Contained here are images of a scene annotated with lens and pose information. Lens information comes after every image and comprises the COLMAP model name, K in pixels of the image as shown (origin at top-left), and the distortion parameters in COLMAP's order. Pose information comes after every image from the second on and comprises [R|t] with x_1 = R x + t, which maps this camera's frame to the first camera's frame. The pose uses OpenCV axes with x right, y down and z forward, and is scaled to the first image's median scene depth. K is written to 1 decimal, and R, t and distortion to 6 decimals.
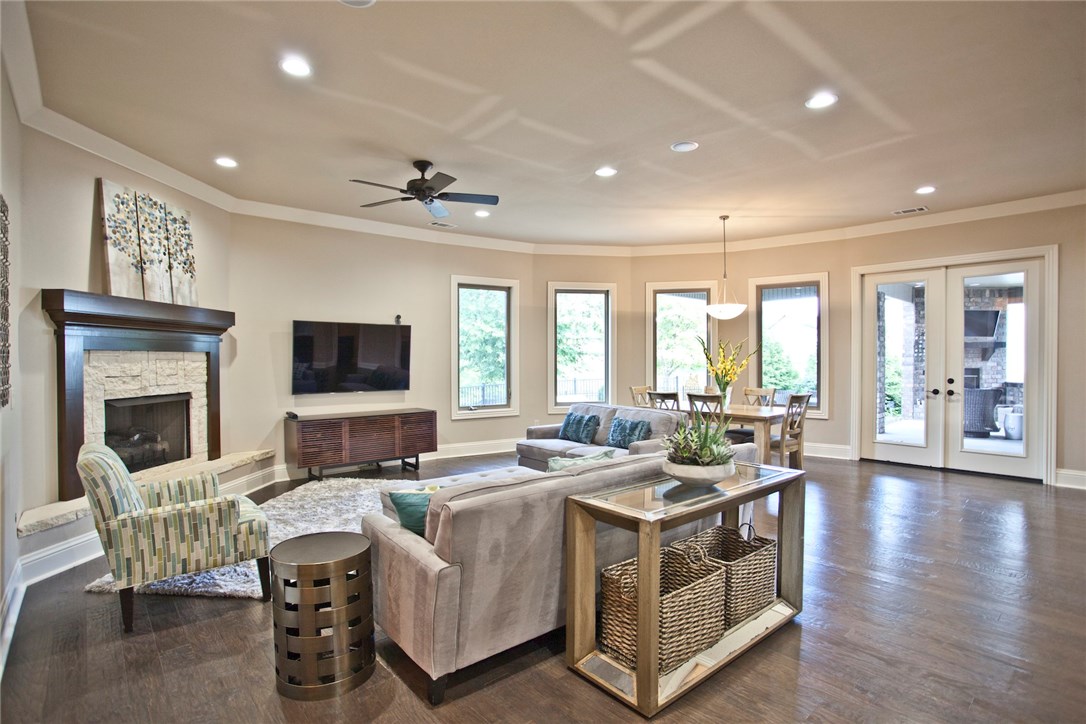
lens RADIAL K [[531.7, 0, 539.9], [0, 531.7, 362.5], [0, 0, 1]] dist [-0.042059, 0.003732]
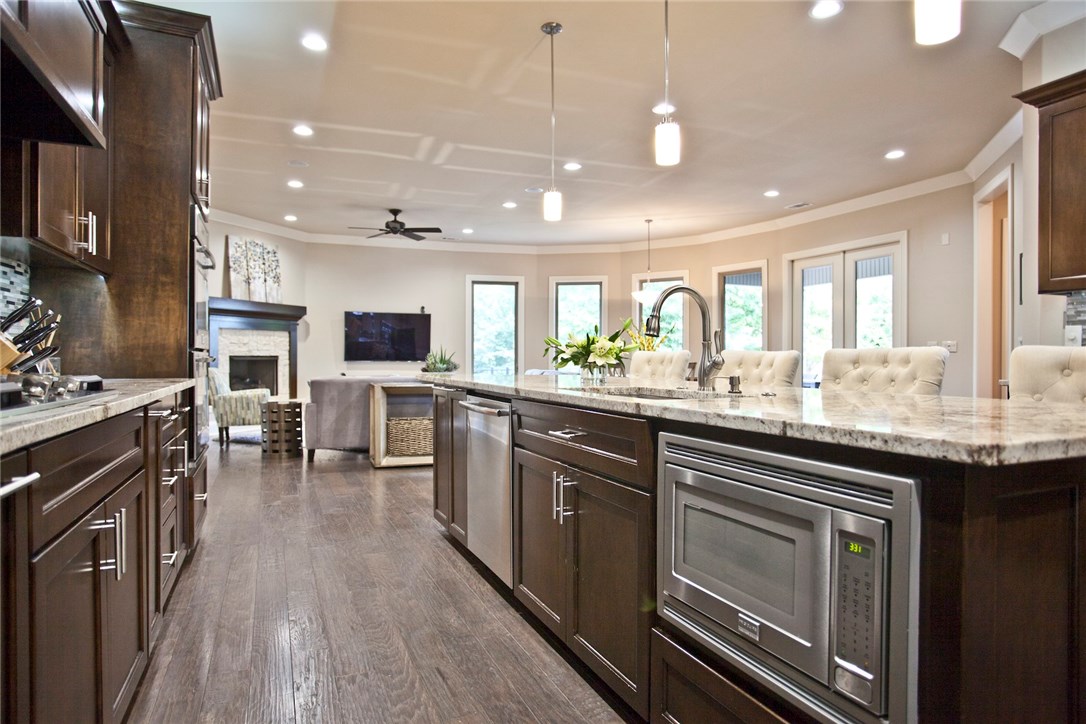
lens RADIAL K [[653.3, 0, 543.1], [0, 653.3, 362.1], [0, 0, 1]] dist [-0.050184, -0.001866]
pose [[0.945759, 0.005287, -0.324826, 0.806984], [-0.007174, 0.999964, -0.004613, 0.083072], [0.324789, 0.006693, 0.945763, -0.678284]]
